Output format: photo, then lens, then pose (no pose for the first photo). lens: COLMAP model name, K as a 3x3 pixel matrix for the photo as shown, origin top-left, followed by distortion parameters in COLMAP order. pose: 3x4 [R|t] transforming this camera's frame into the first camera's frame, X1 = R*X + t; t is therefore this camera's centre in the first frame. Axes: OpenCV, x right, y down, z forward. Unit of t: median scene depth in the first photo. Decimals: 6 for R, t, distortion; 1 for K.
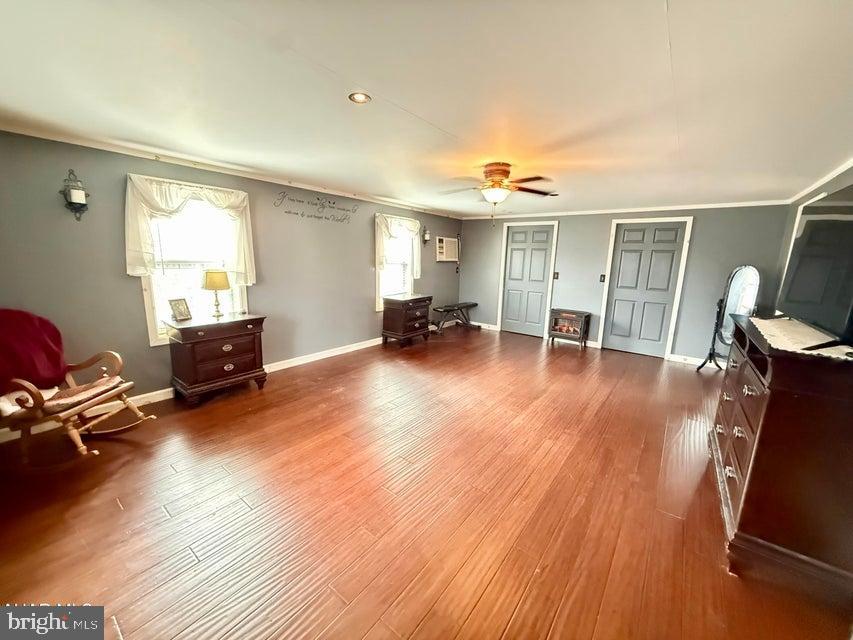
lens RADIAL K [[337.3, 0, 422.6], [0, 337.3, 318.2], [0, 0, 1]] dist [-0.003088, 0.001392]
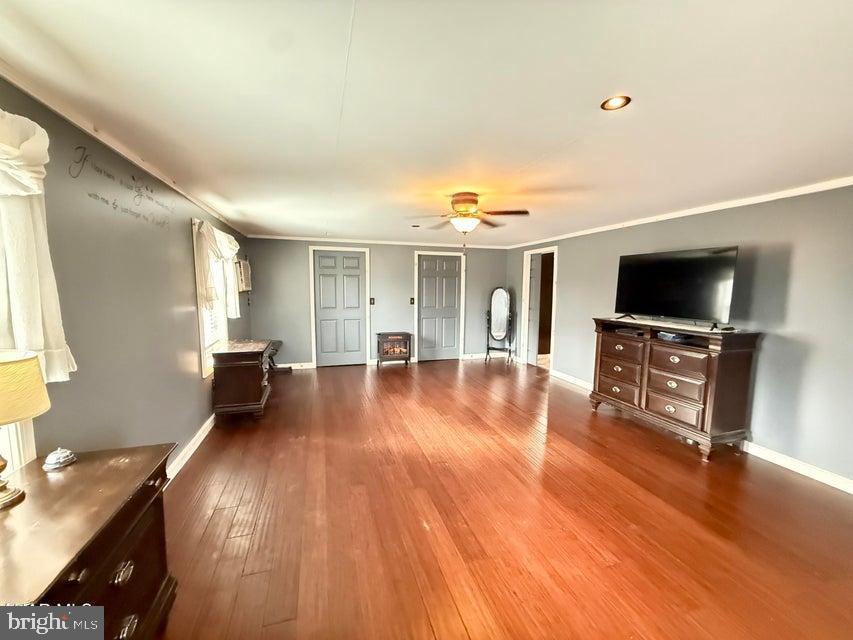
lens RADIAL K [[337.3, 0, 417.2], [0, 337.3, 325.7], [0, 0, 1]] dist [-0.003088, 0.001392]
pose [[0.588993, -0.119941, 0.799188, -0.390779], [0.156595, 0.987120, 0.032737, -0.073246], [-0.792821, 0.105867, 0.600189, 0.322919]]
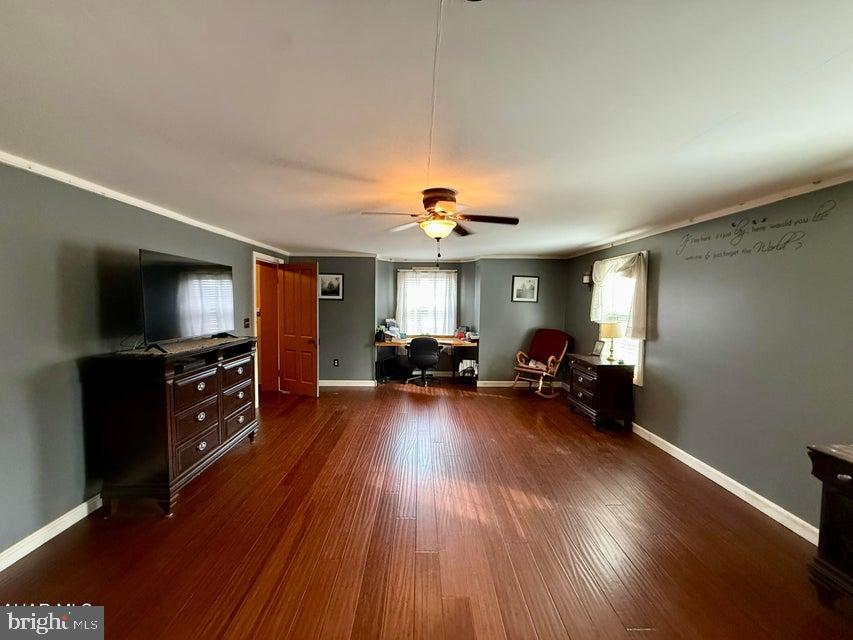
lens RADIAL K [[337.3, 0, 426.5], [0, 337.3, 320.3], [0, 0, 1]] dist [-0.003088, 0.001392]
pose [[-0.776592, -0.000567, -0.630004, 0.425064], [-0.149862, 0.971462, 0.183858, -0.170428], [0.611920, 0.237197, -0.754514, 0.940630]]
